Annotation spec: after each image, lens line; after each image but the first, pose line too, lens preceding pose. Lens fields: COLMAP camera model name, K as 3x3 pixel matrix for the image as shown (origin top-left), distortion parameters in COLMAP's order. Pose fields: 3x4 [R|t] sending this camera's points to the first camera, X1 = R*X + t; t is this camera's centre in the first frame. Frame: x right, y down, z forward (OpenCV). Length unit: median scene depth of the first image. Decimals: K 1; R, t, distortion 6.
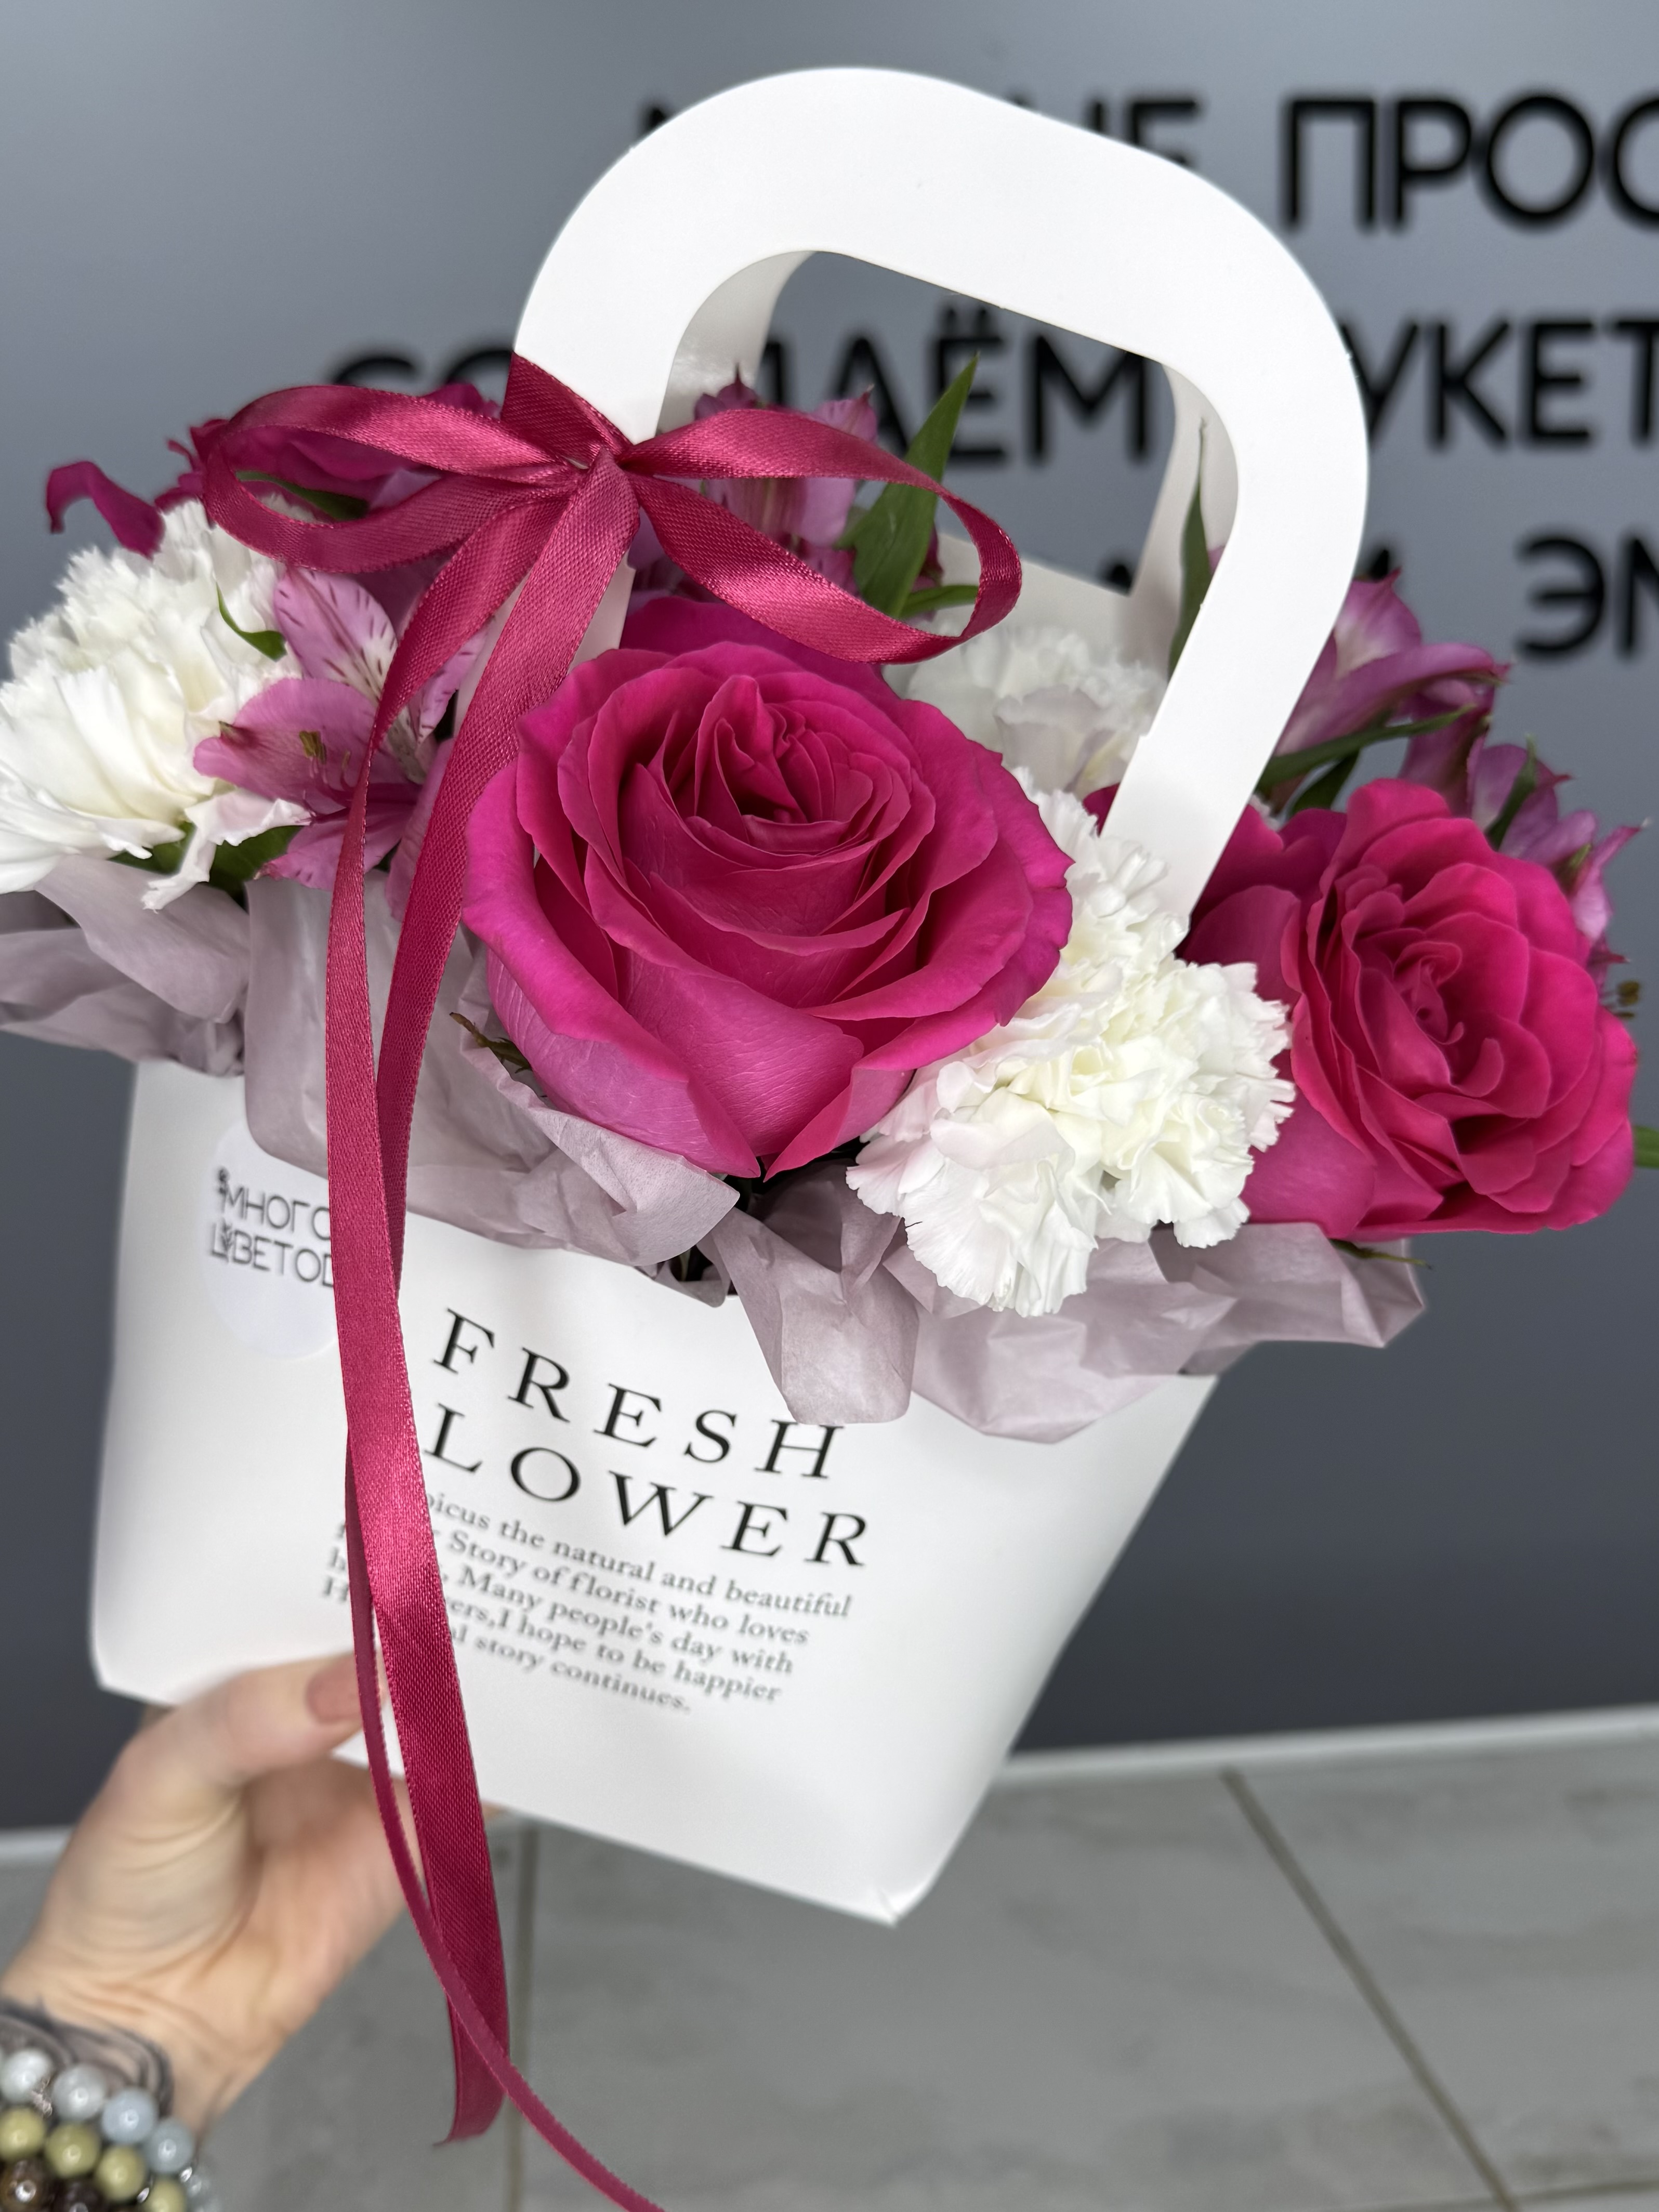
lens RADIAL K [[2559.4, 0, 804.7], [0, 2559.4, 1115.7], [0, 0, 1]] dist [0.124468, -0.390487]
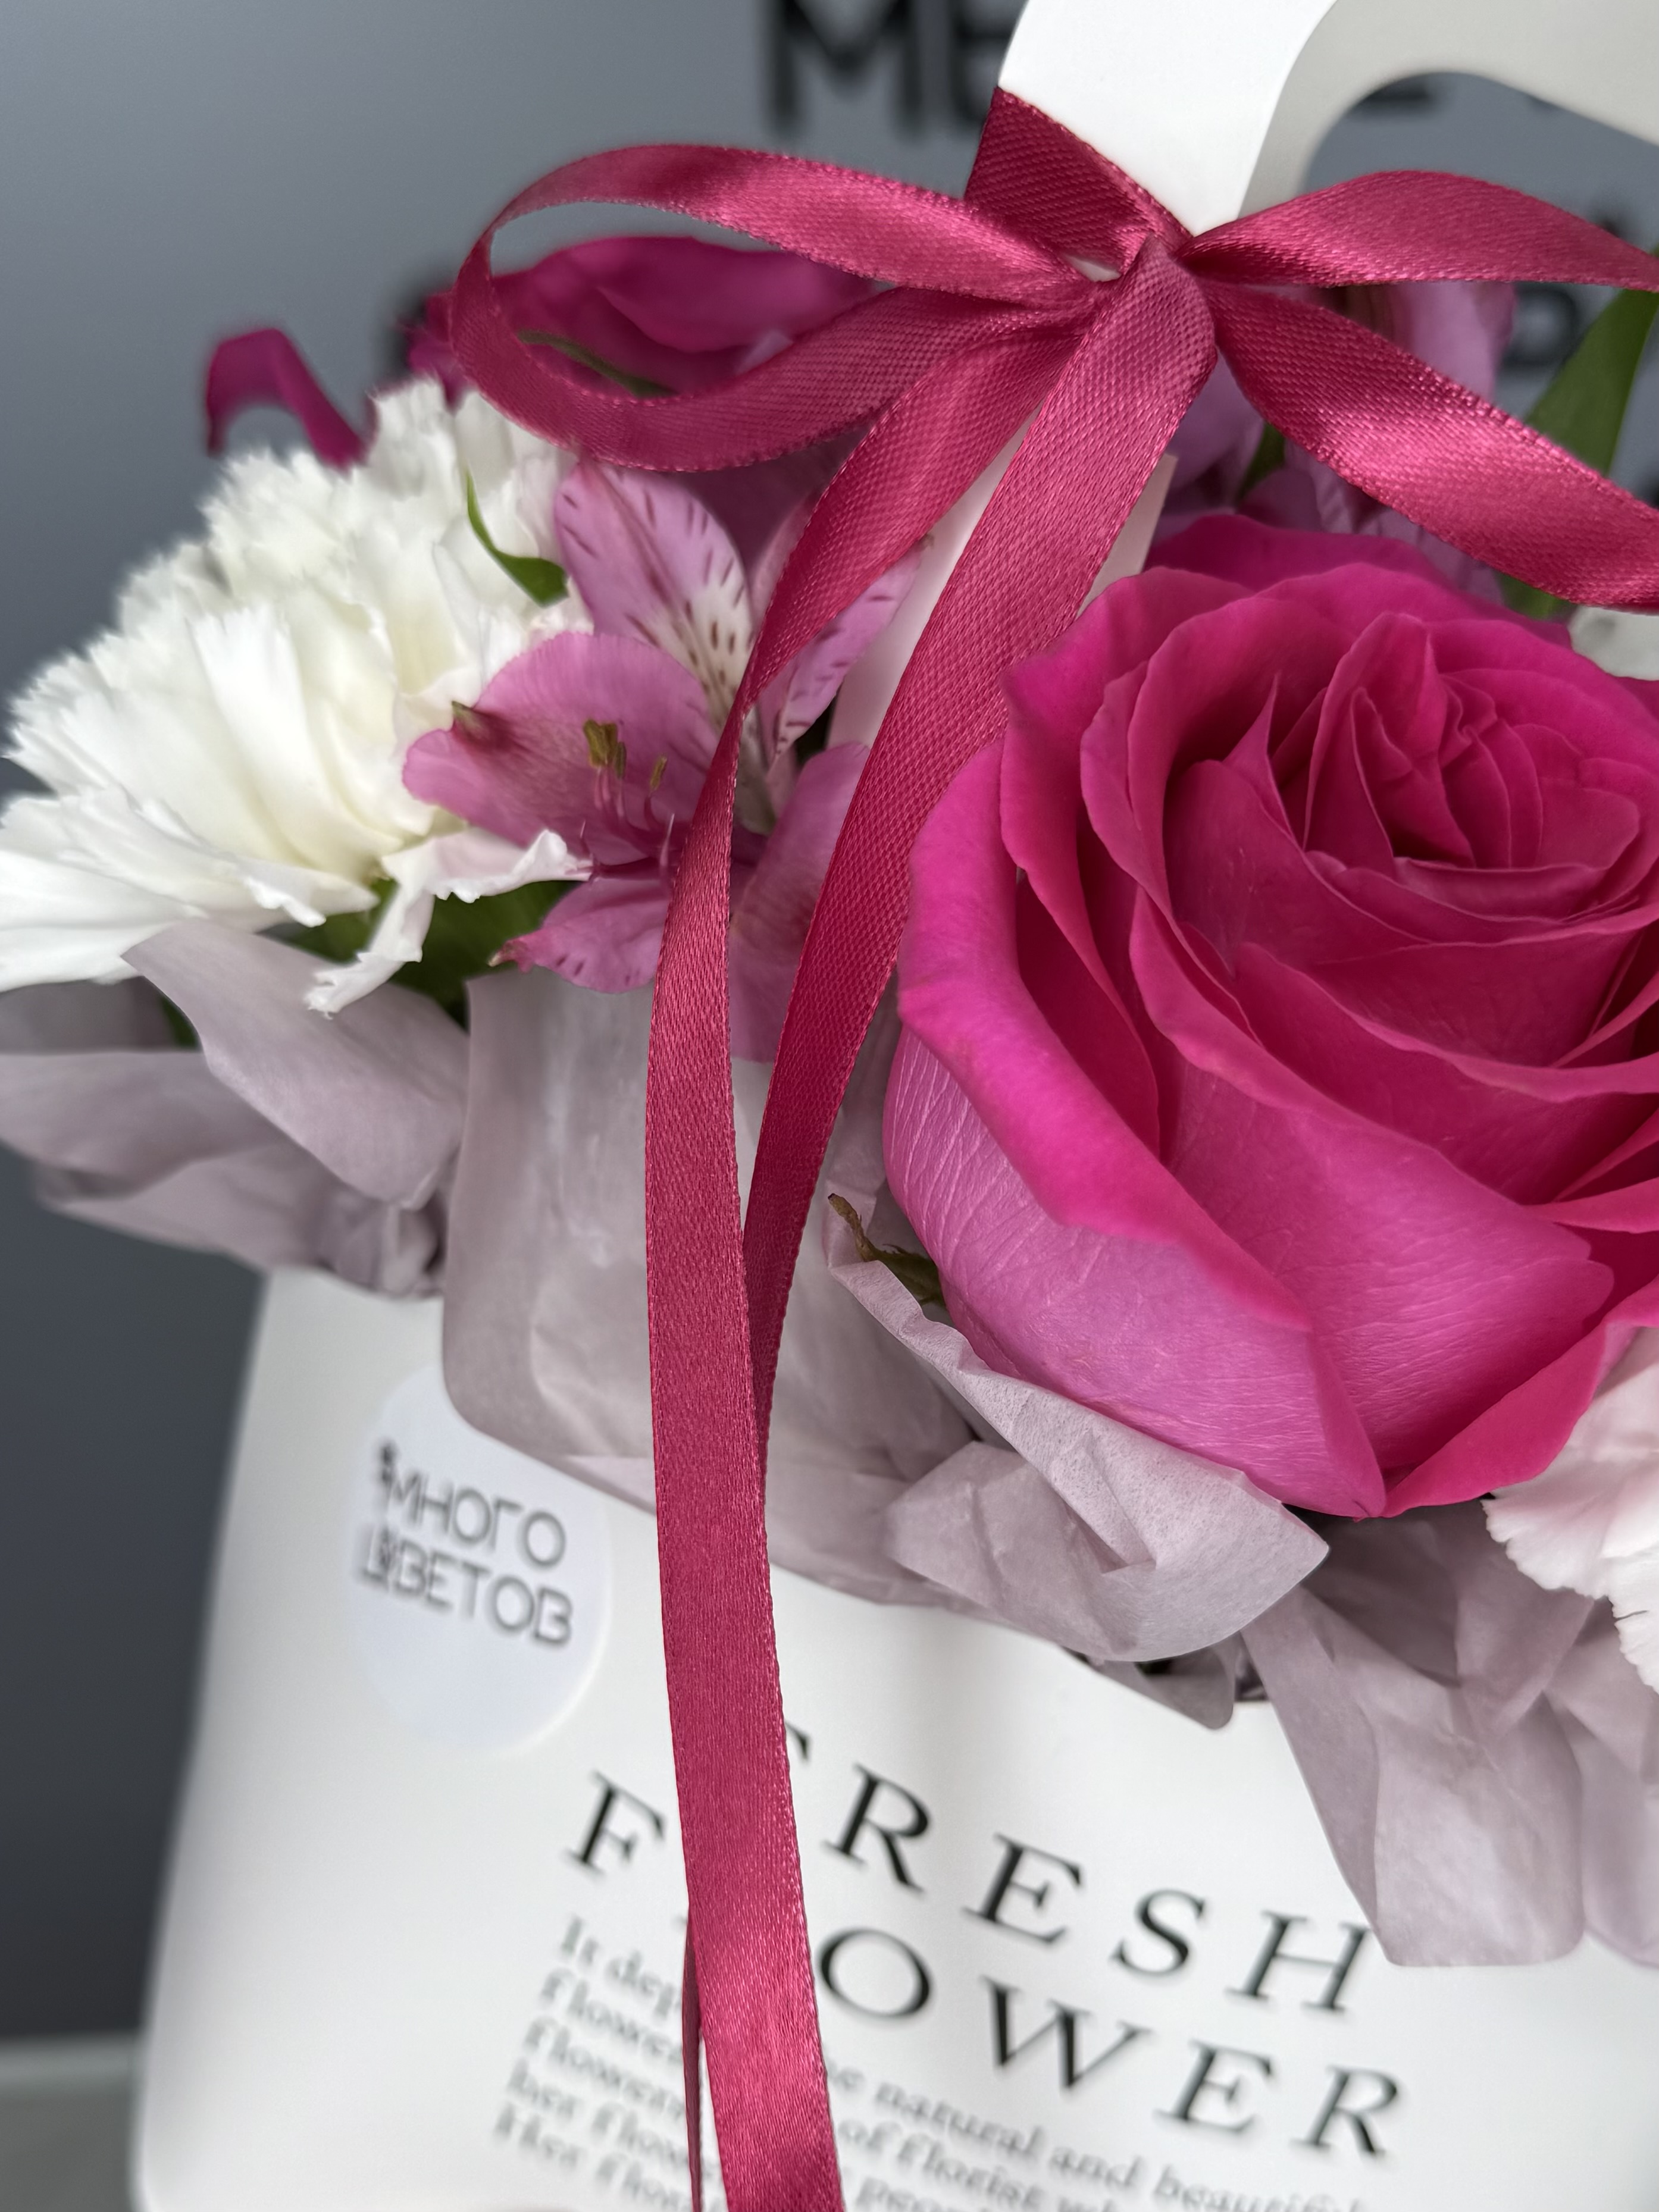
lens RADIAL K [[2559.6, 0, 804.7], [0, 2559.6, 1115.7], [0, 0, 1]] dist [0.124468, -0.390487]
pose [[0.997985, 0.045353, -0.044364, -0.111676], [-0.049881, 0.993012, -0.106958, 0.003256], [0.039203, 0.108955, 0.993273, 0.408417]]
